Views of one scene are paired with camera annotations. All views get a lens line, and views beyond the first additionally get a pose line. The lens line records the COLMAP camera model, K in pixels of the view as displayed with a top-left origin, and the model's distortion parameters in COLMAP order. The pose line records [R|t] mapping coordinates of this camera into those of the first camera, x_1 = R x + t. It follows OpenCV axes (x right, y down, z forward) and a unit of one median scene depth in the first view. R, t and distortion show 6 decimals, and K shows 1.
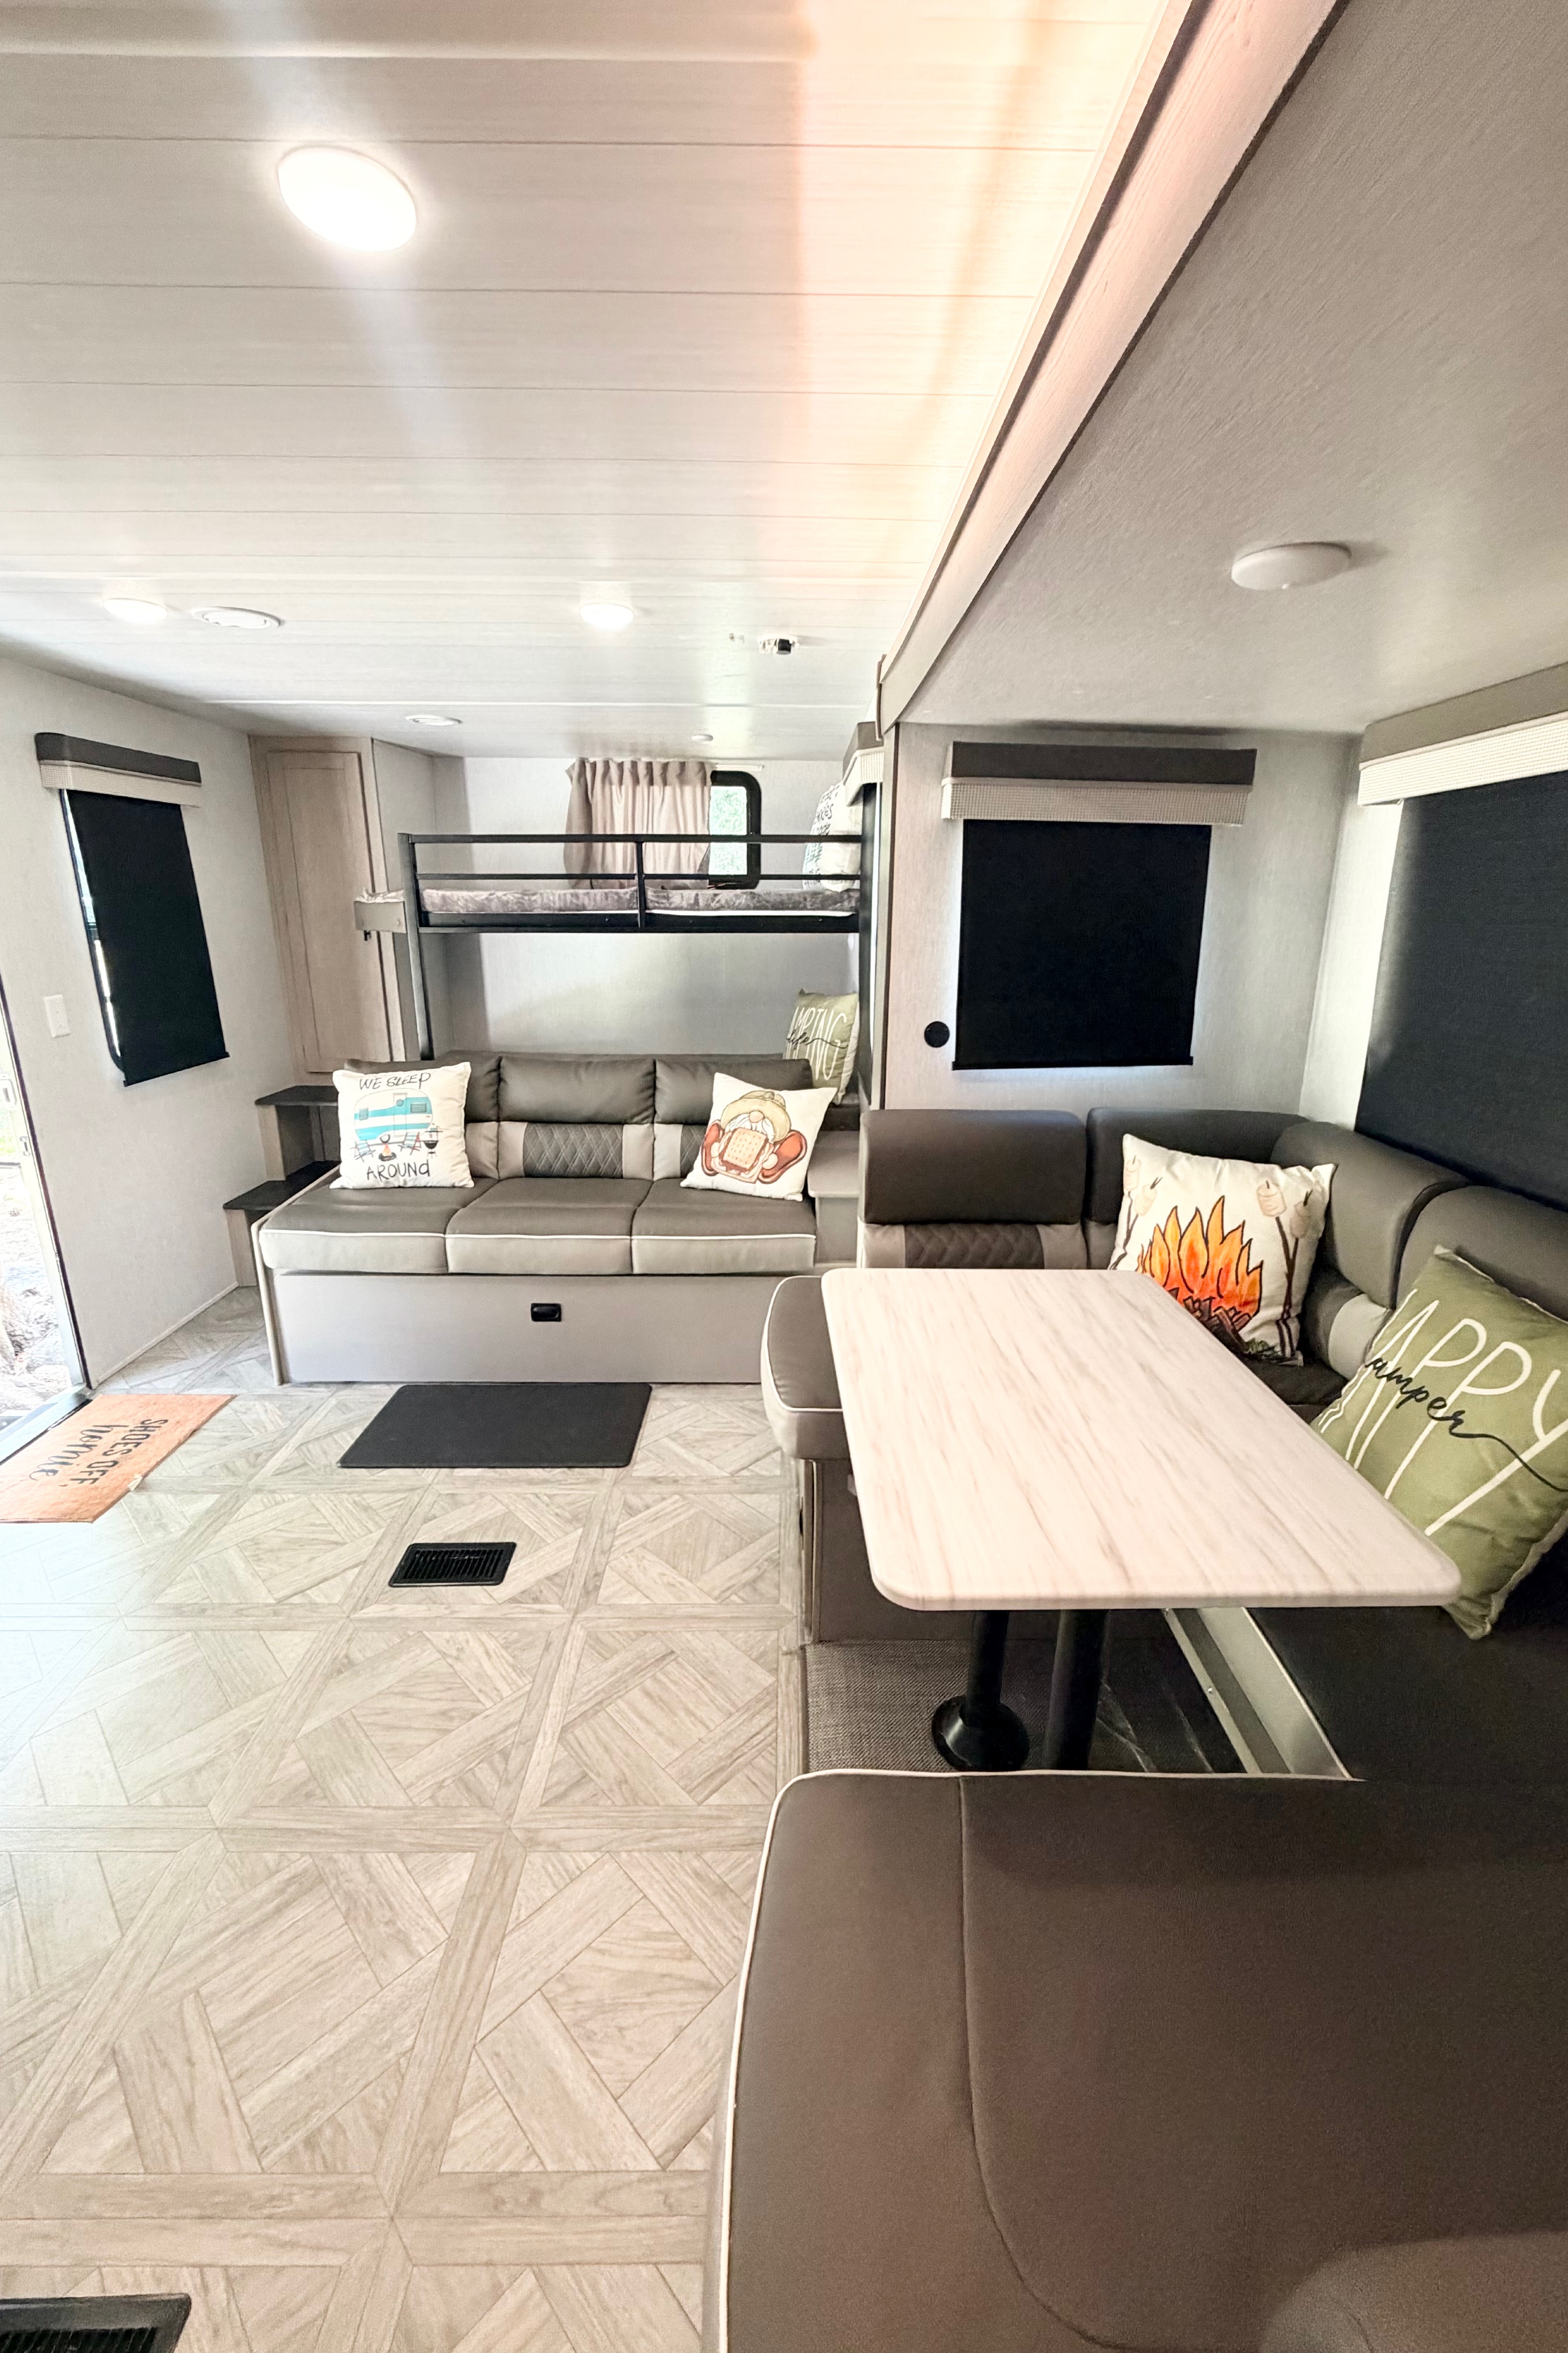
lens RADIAL K [[939.0, 0, 795.6], [0, 939.0, 1173.9], [0, 0, 1]] dist [0.001812, 0.000347]
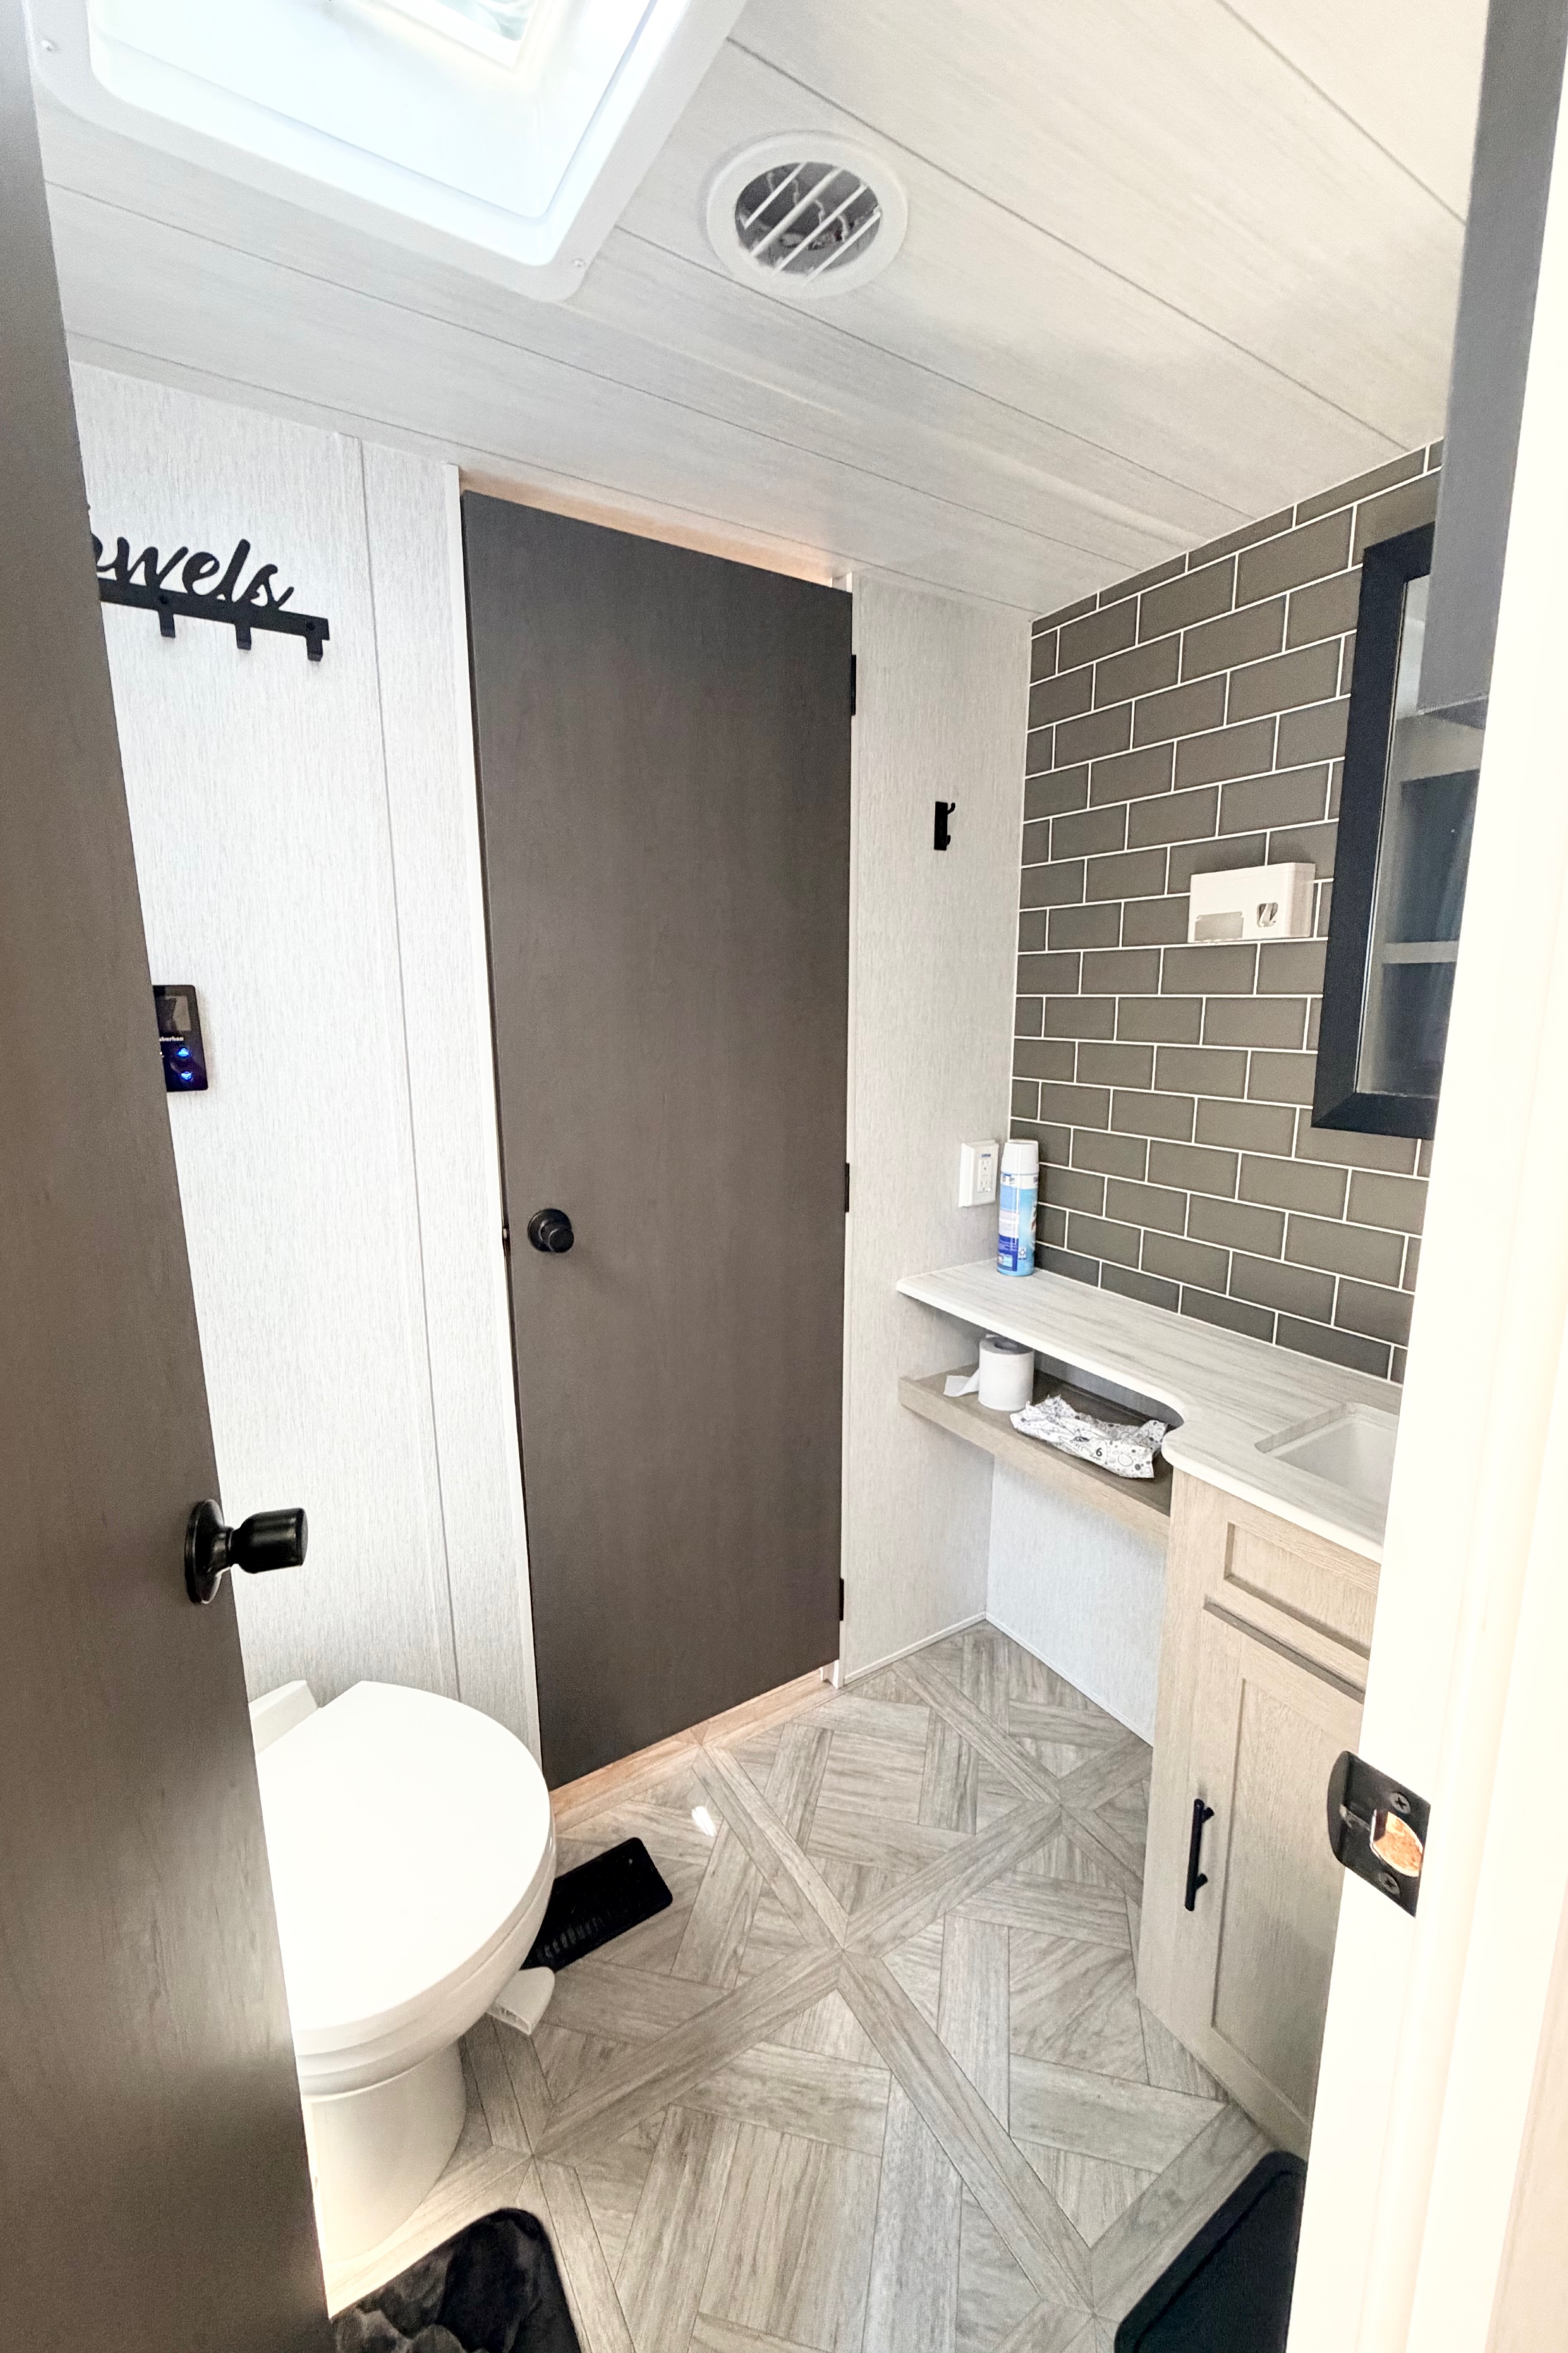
lens RADIAL K [[939.0, 0, 795.6], [0, 939.0, 1173.9], [0, 0, 1]] dist [0.001812, 0.000347]
pose [[0.846466, -0.110099, 0.520936, -0.584047], [0.155150, 0.986932, -0.043515, -0.020447], [-0.509337, 0.117657, 0.852486, 0.113367]]
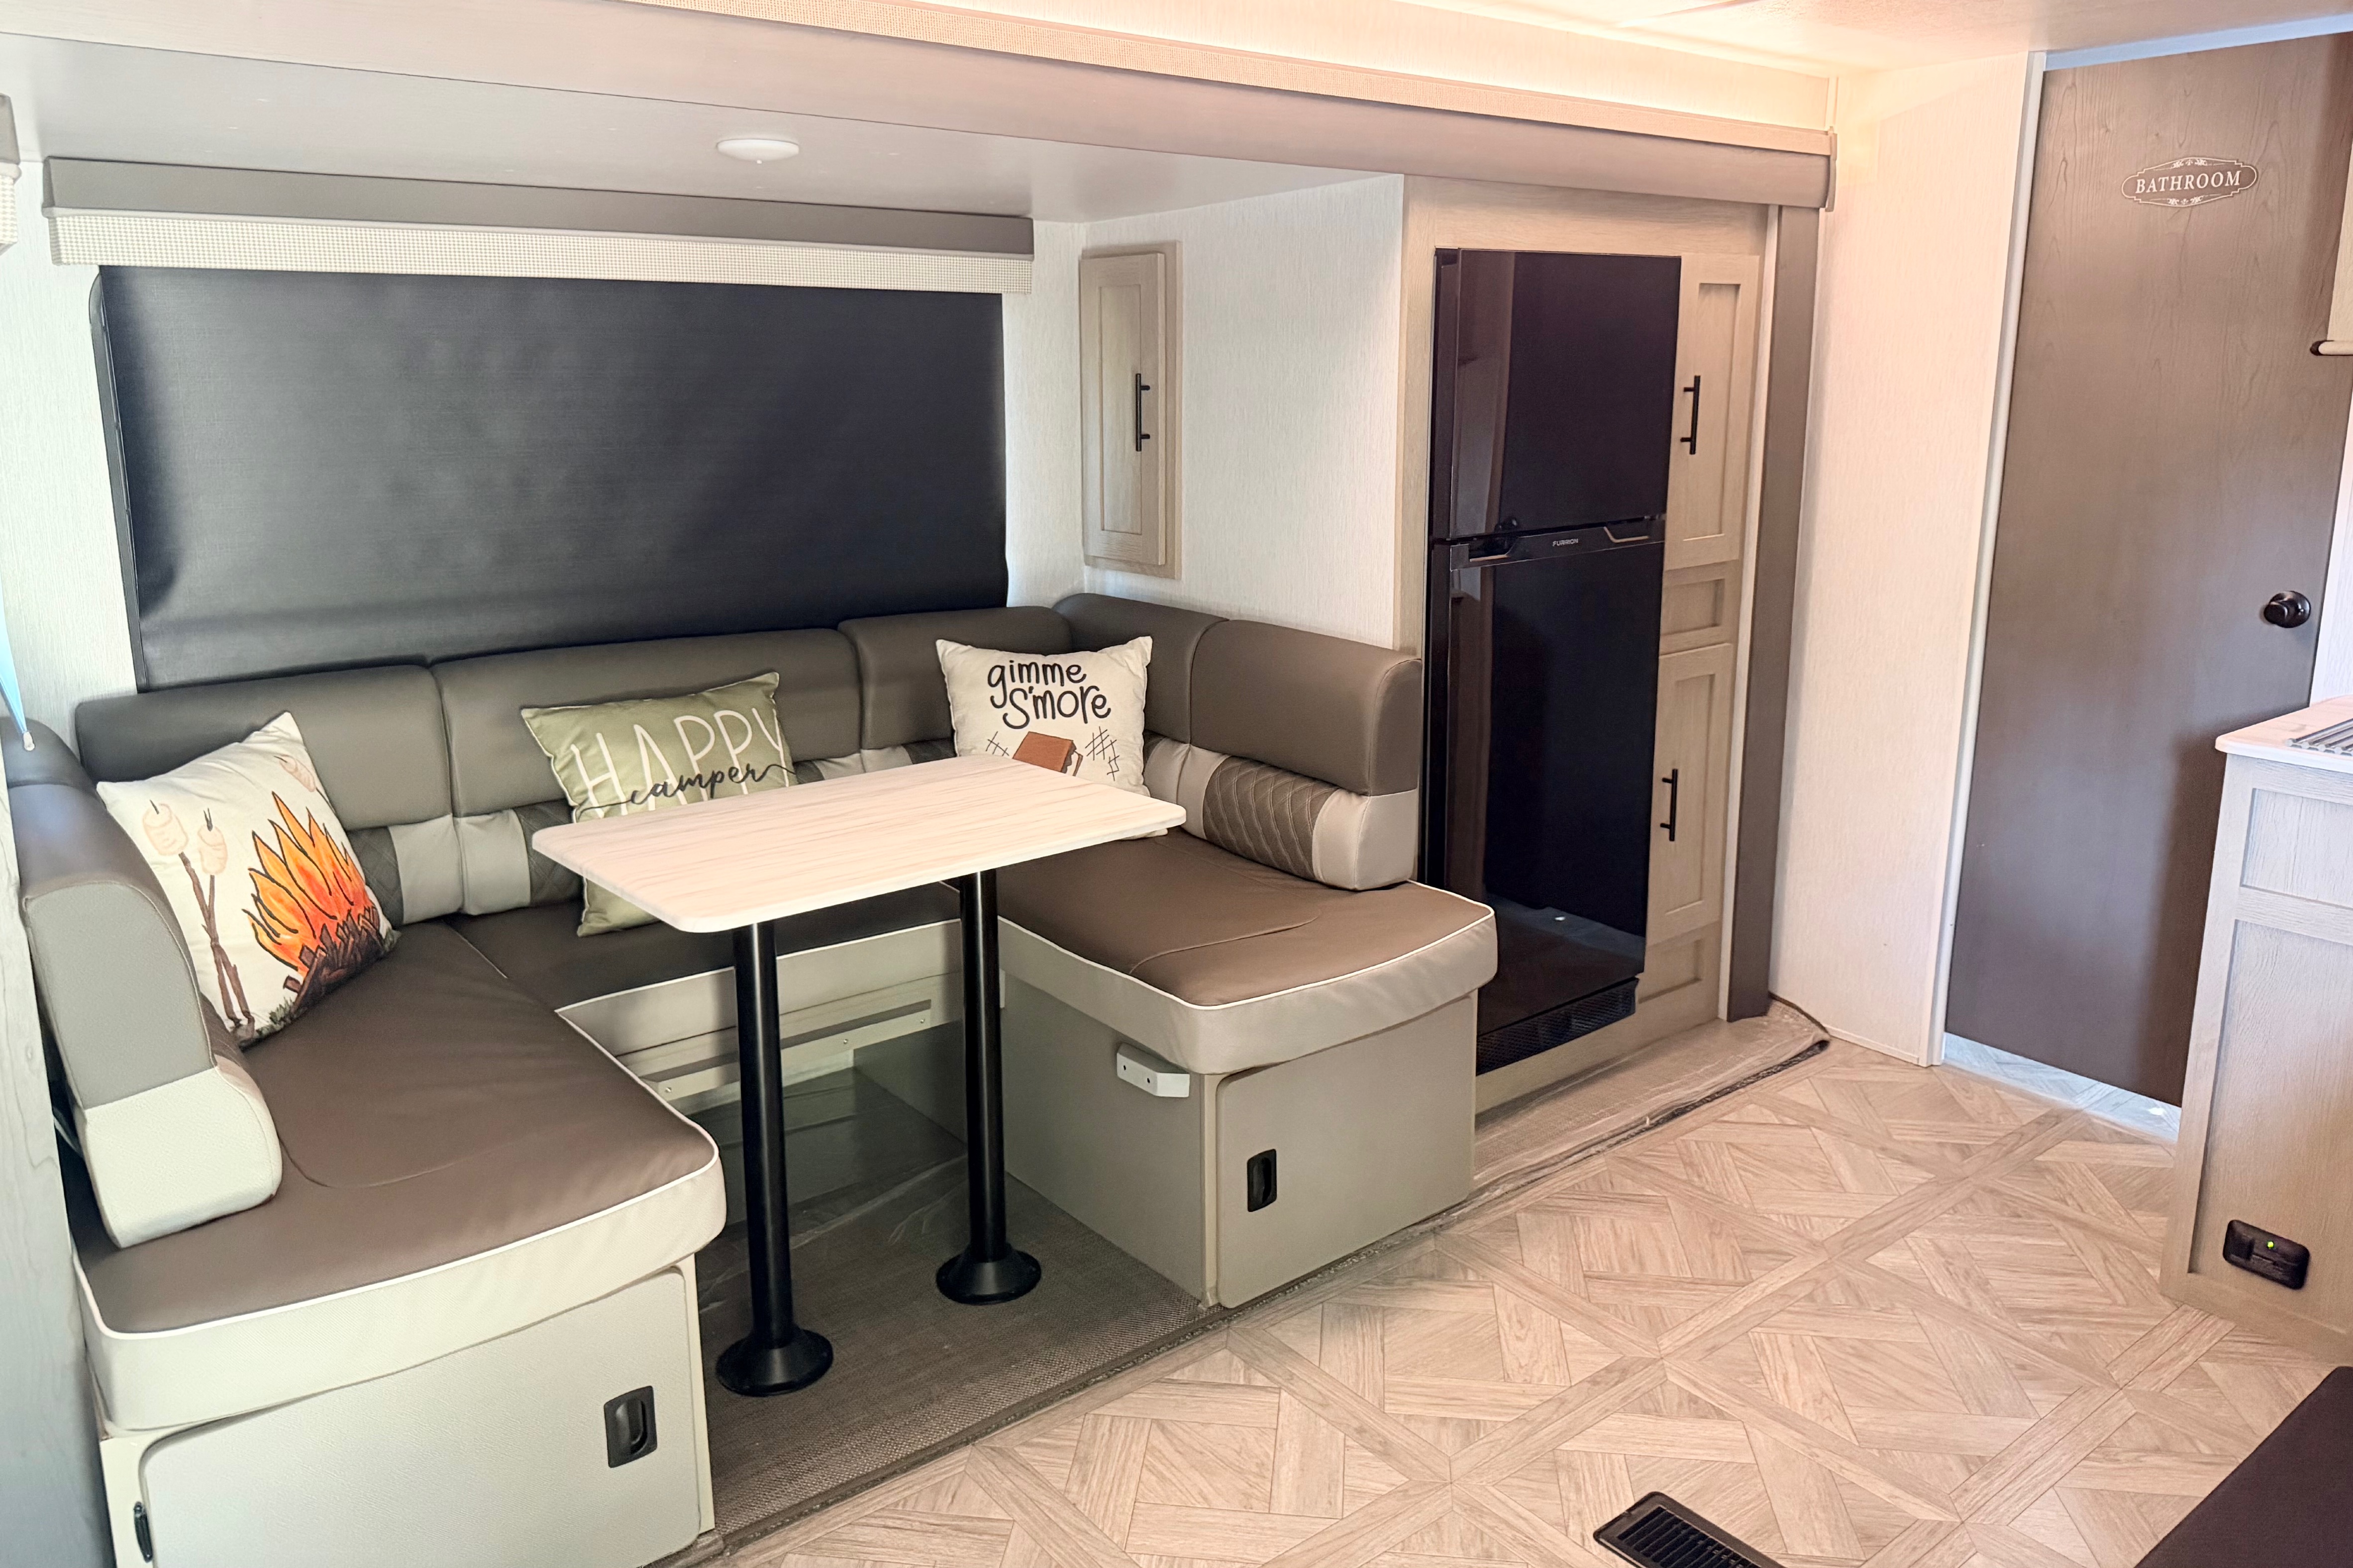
lens RADIAL K [[1668.0, 0, 1177.2], [0, 1668.0, 672.7], [0, 0, 1]] dist [0.079208, -0.096807]
pose [[-0.612973, -0.149357, 0.775859, -0.955911], [0.213019, 0.914368, 0.344317, -0.357082], [-0.760846, 0.376330, -0.528667, 1.113547]]
